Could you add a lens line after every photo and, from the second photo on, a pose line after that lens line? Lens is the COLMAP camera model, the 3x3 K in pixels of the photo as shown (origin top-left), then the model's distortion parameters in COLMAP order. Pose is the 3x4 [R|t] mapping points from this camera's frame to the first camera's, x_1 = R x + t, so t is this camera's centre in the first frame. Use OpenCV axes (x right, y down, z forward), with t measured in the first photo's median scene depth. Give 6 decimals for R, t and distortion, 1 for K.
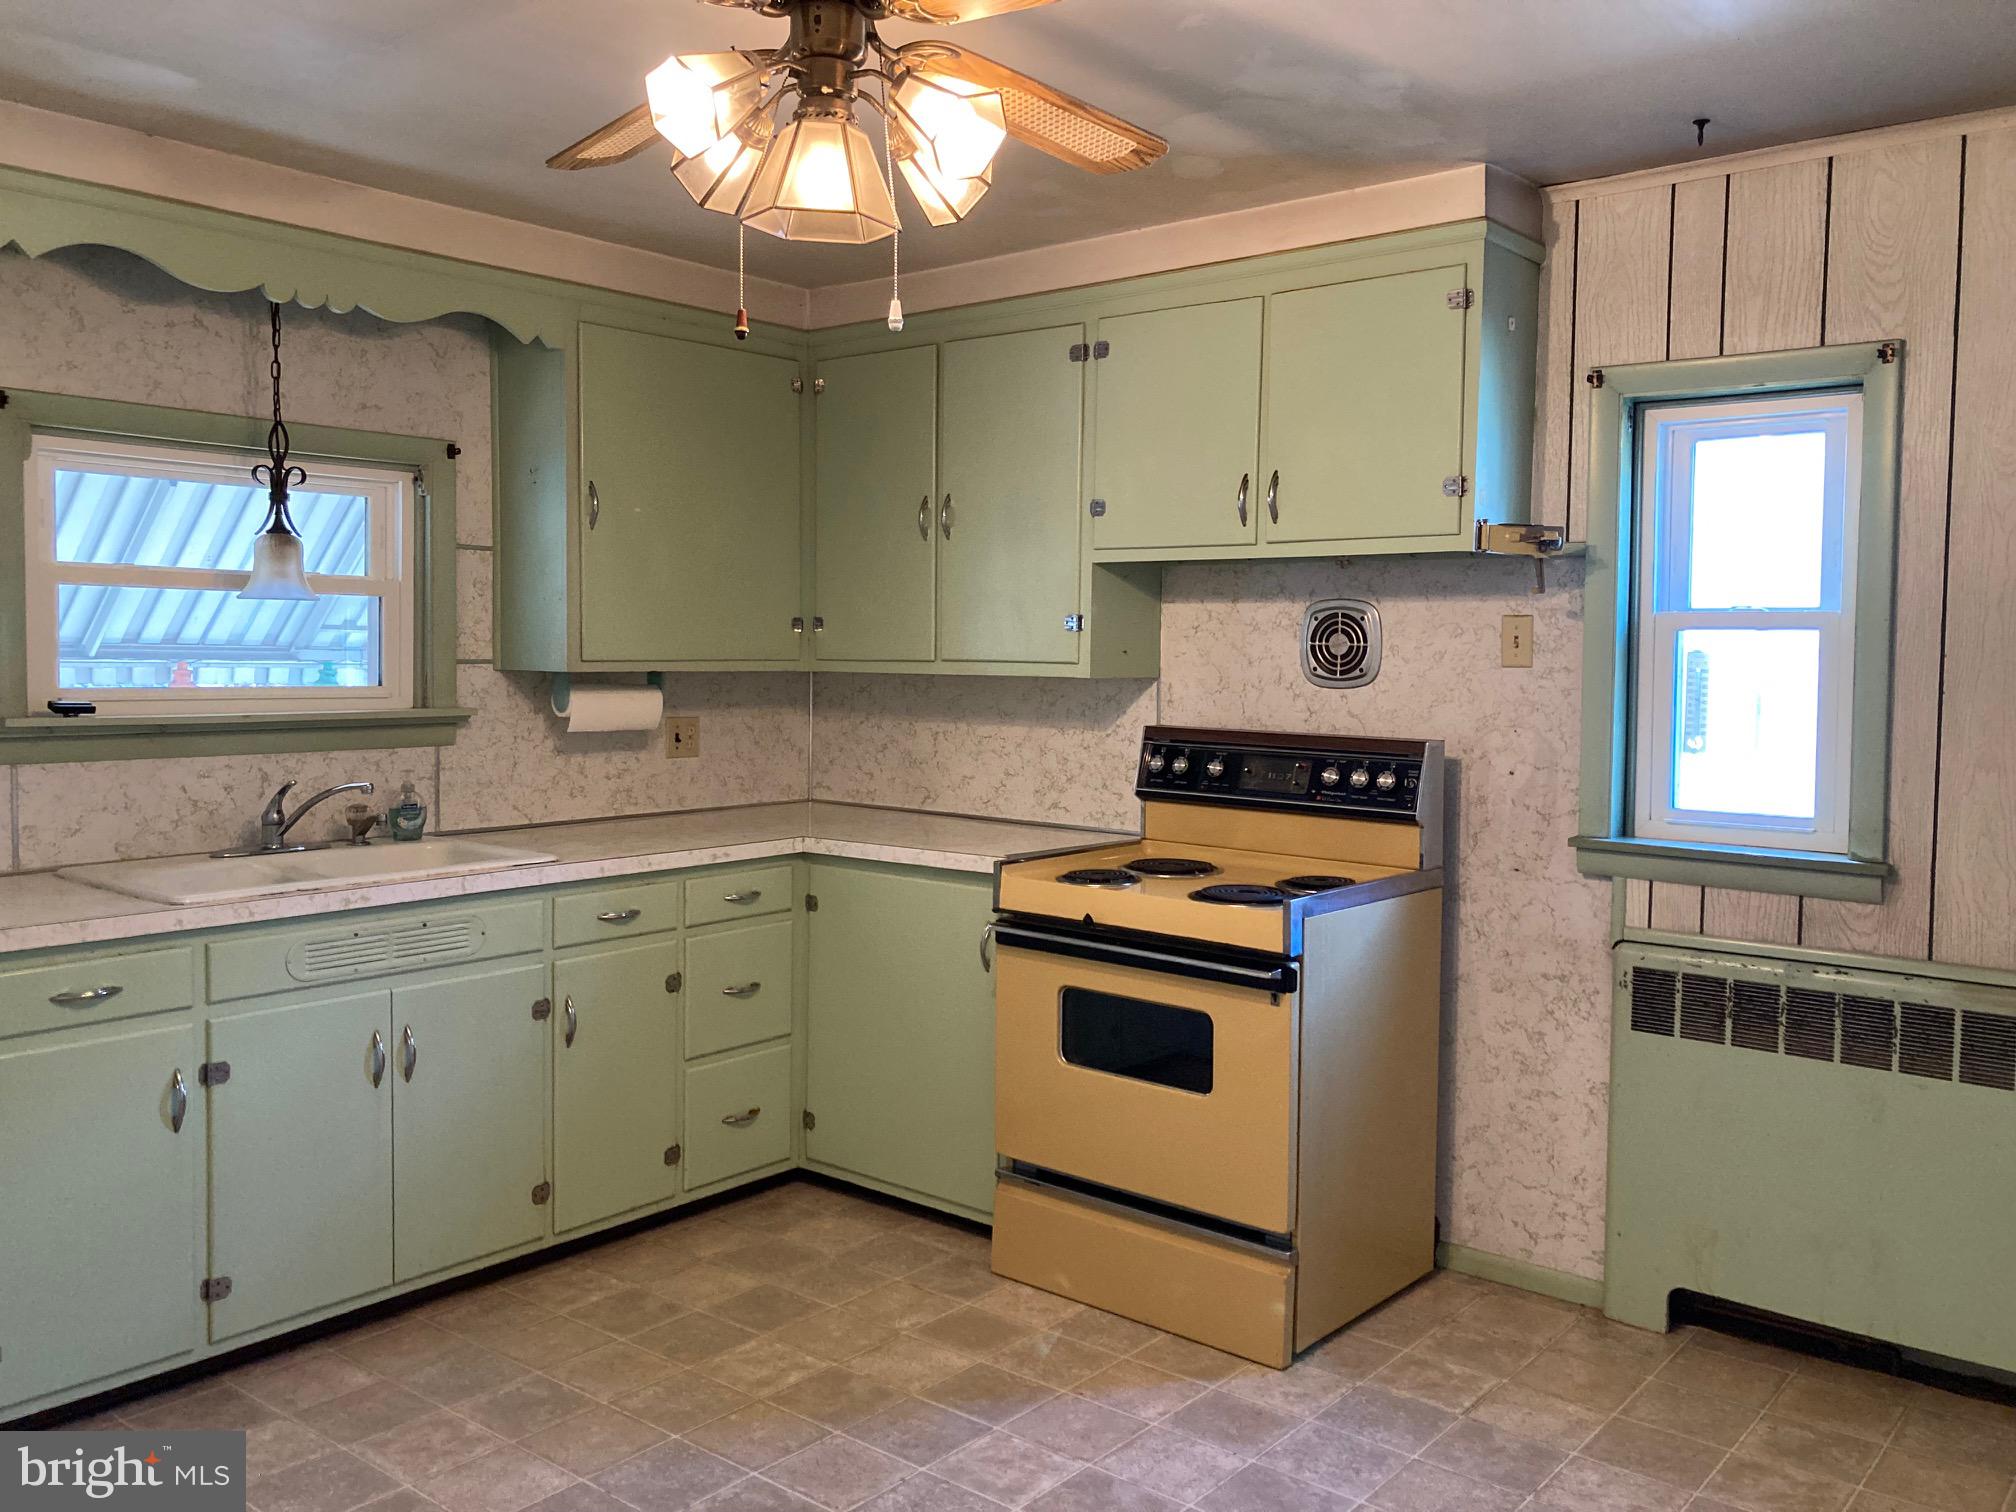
lens RADIAL K [[1661.7, 0, 1010.6], [0, 1661.7, 757.7], [0, 0, 1]] dist [0.052690, 0.006801]
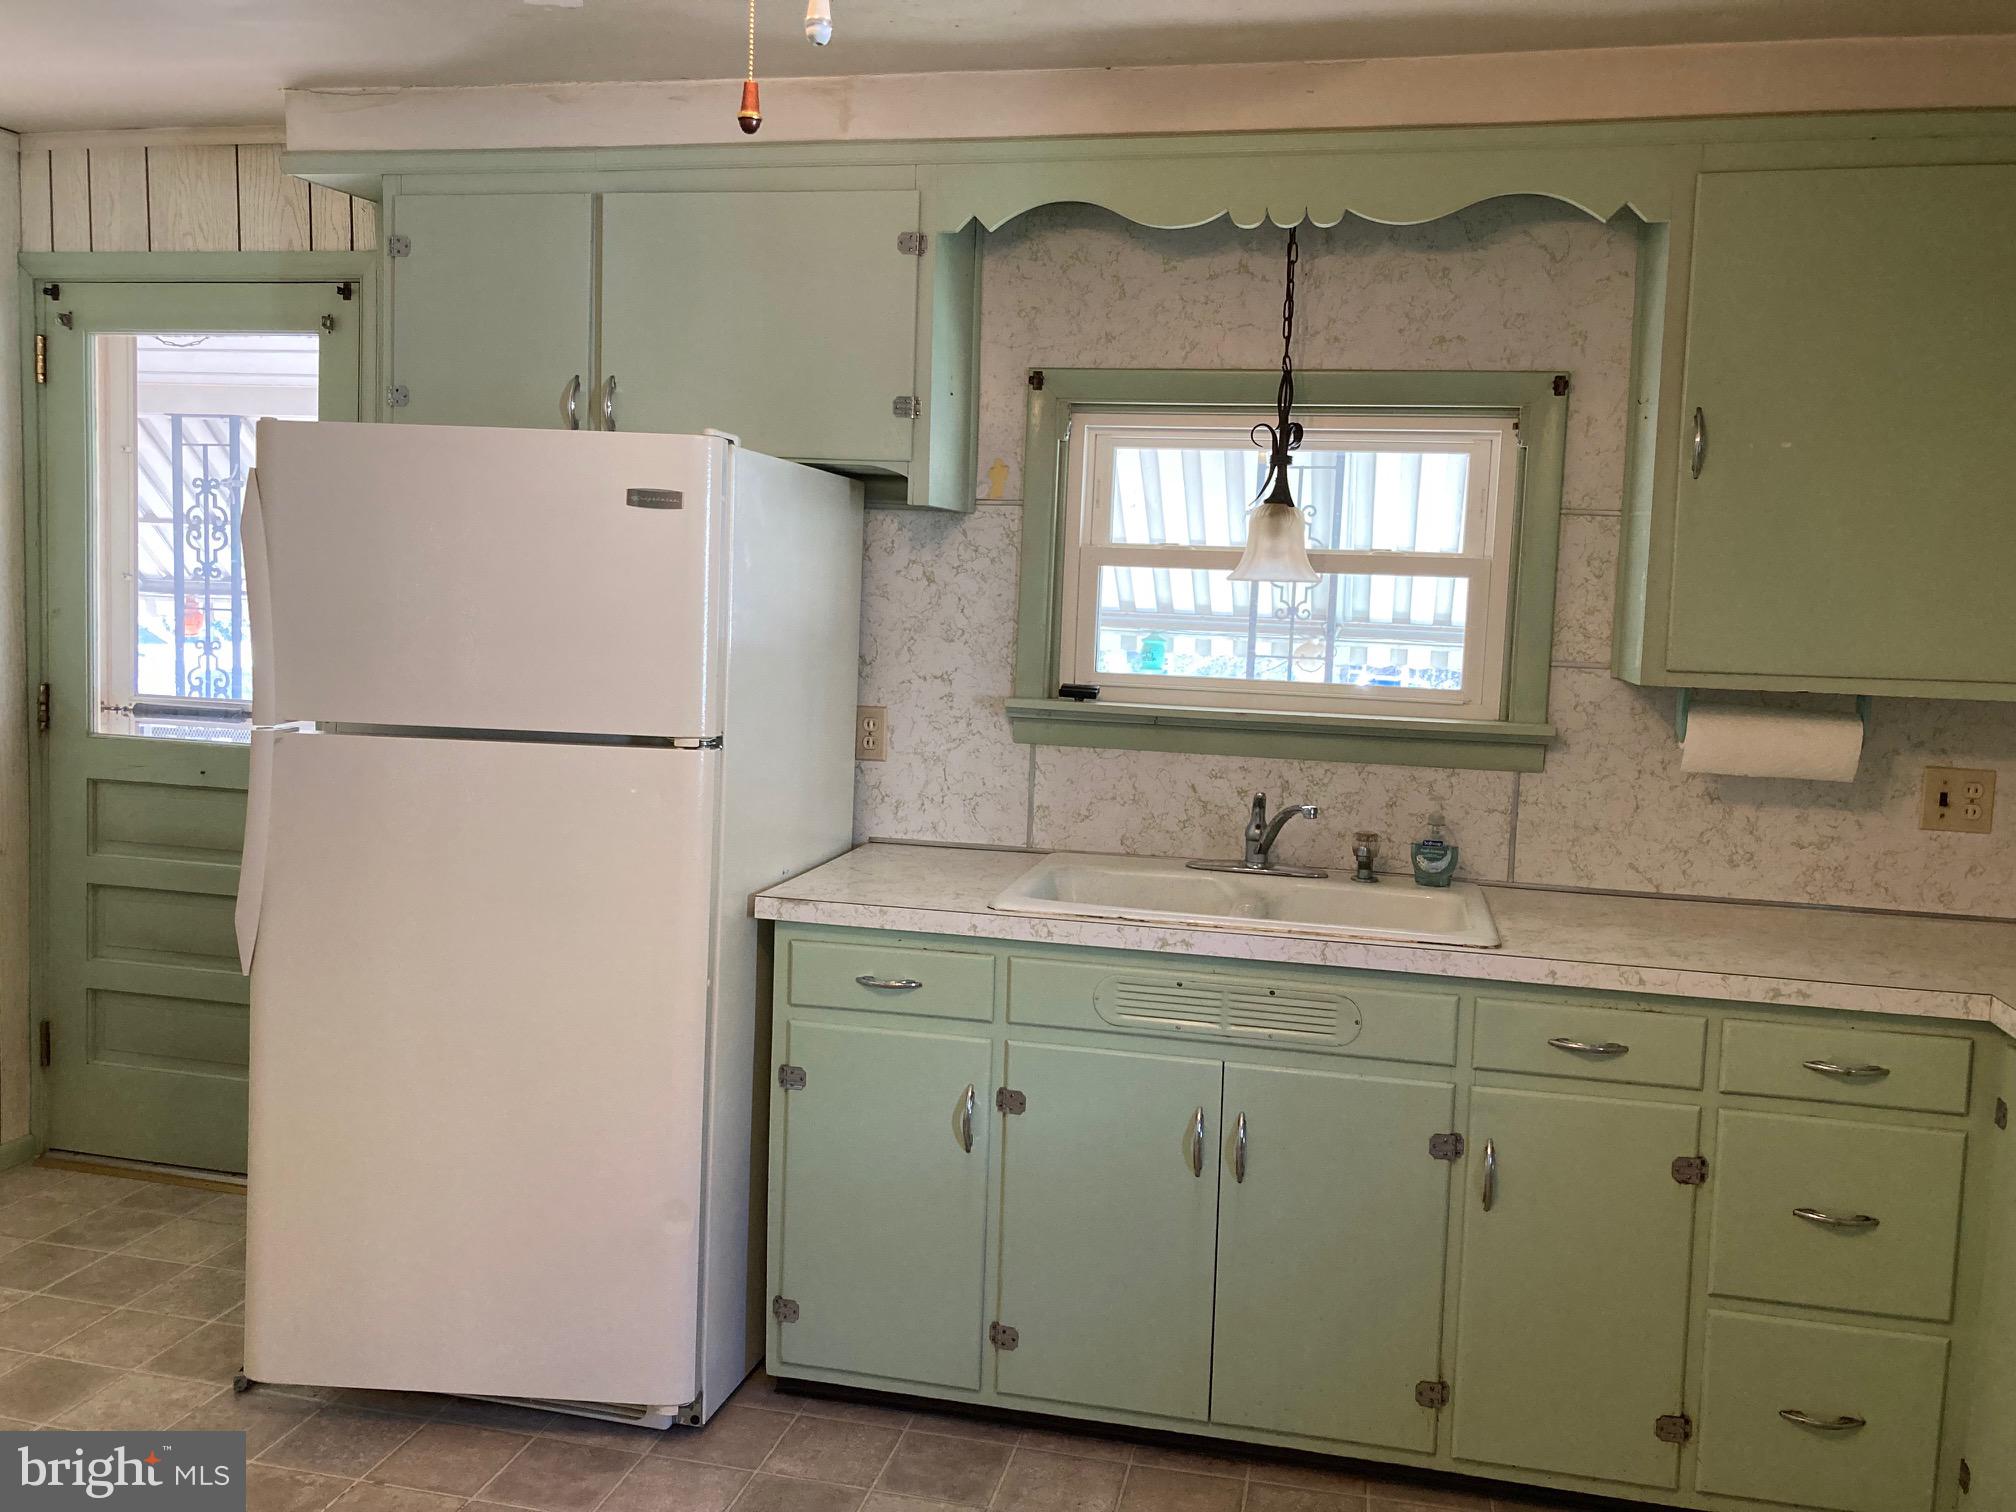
lens RADIAL K [[1630.4, 0, 1018.1], [0, 1630.4, 748.1], [0, 0, 1]] dist [0.043300, -0.063830]
pose [[0.462308, 0.089422, -0.882199, 0.238418], [-0.094302, 0.994218, 0.051359, -0.038499], [0.881691, 0.059449, 0.468067, 0.488902]]
